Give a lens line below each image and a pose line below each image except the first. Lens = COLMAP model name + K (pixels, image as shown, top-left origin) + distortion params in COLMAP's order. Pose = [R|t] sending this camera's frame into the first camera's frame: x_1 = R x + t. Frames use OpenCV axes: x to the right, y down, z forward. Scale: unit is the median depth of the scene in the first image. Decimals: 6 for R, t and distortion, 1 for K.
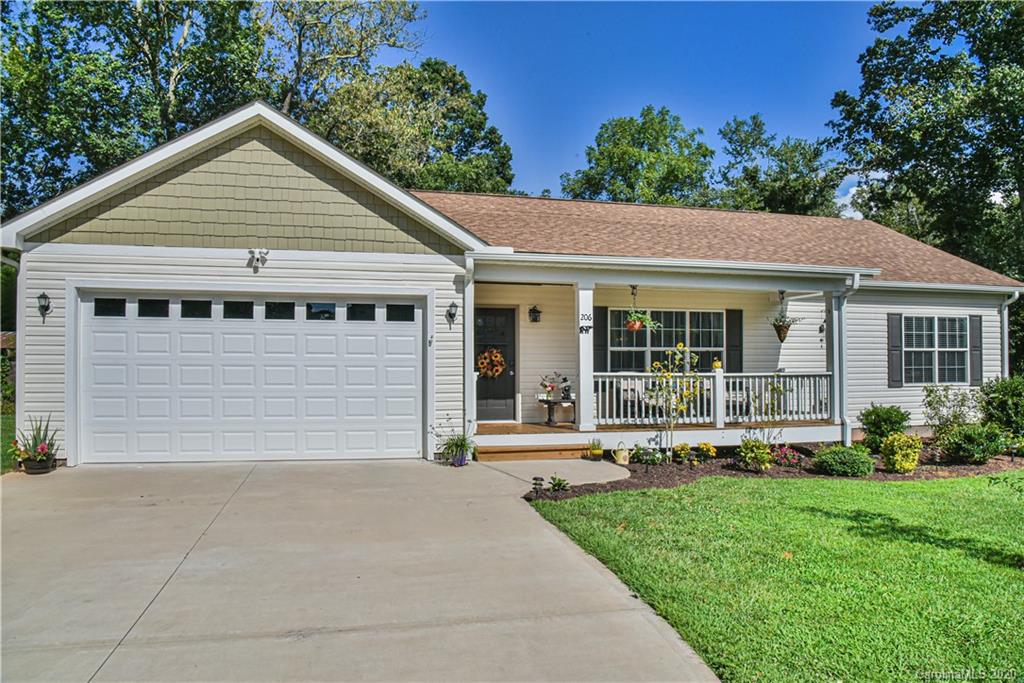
lens RADIAL K [[722.1, 0, 504.3], [0, 722.1, 339.2], [0, 0, 1]] dist [-0.102226, 0.042149]
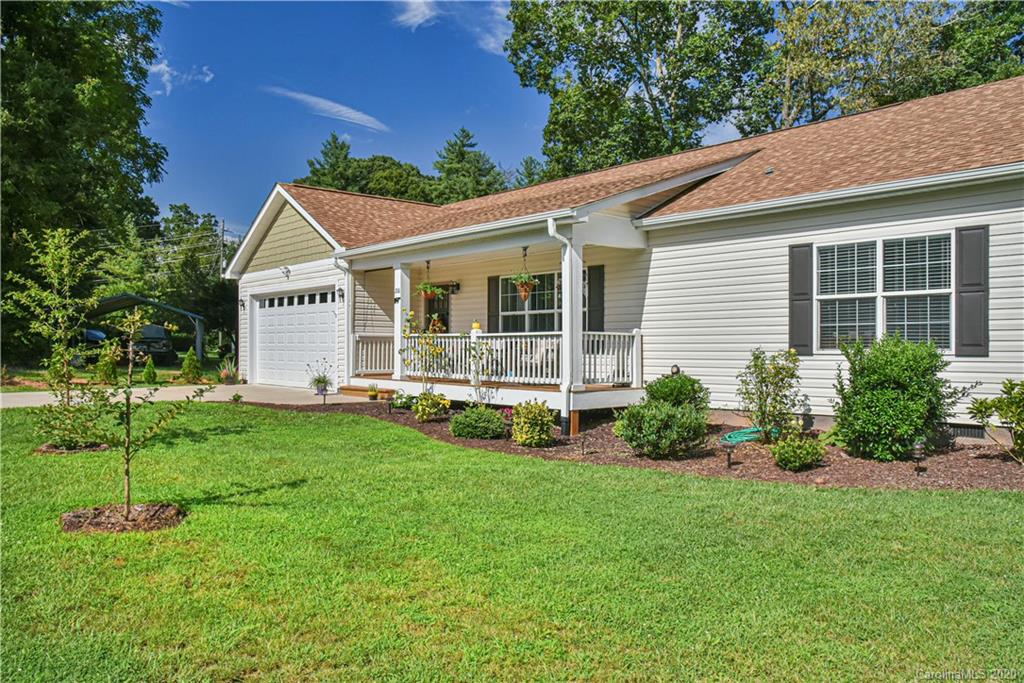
lens RADIAL K [[730.1, 0, 512.3], [0, 730.1, 342.9], [0, 0, 1]] dist [-0.051207, -0.001885]
pose [[0.474701, 0.000145, -0.880147, 1.302830], [0.035105, 0.999201, 0.019098, 0.042883], [0.879447, -0.039964, 0.474317, 0.541181]]
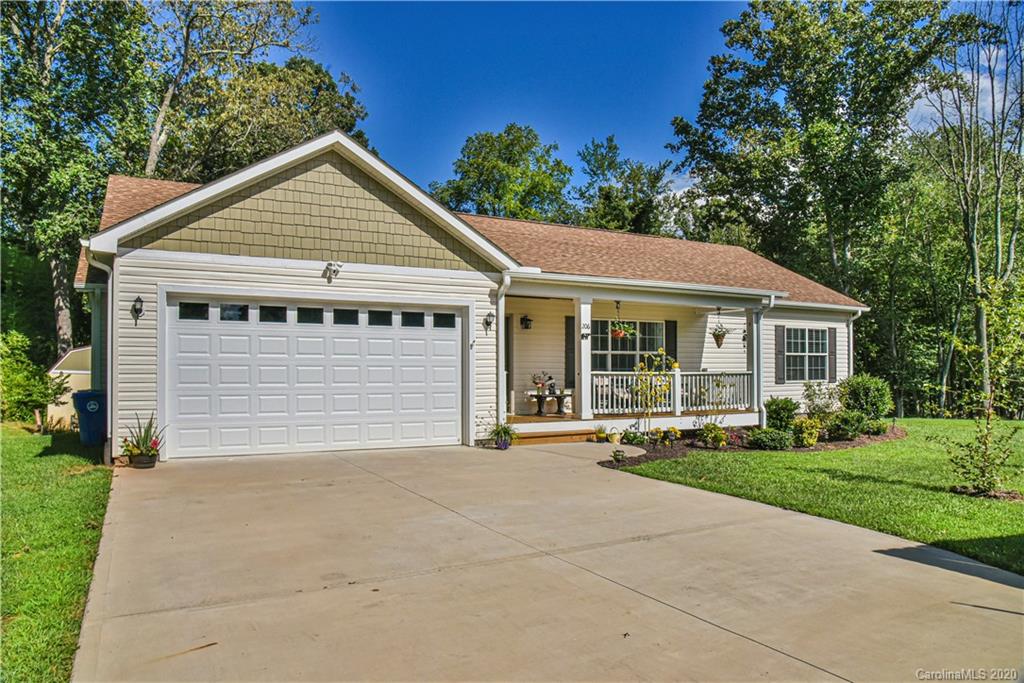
lens RADIAL K [[722.1, 0, 513.3], [0, 722.1, 348.6], [0, 0, 1]] dist [-0.102226, 0.042149]
pose [[0.962682, 0.007346, 0.270537, -0.323728], [-0.010498, 0.999893, 0.010208, -0.003848], [-0.270433, -0.012667, 0.962656, -0.139072]]
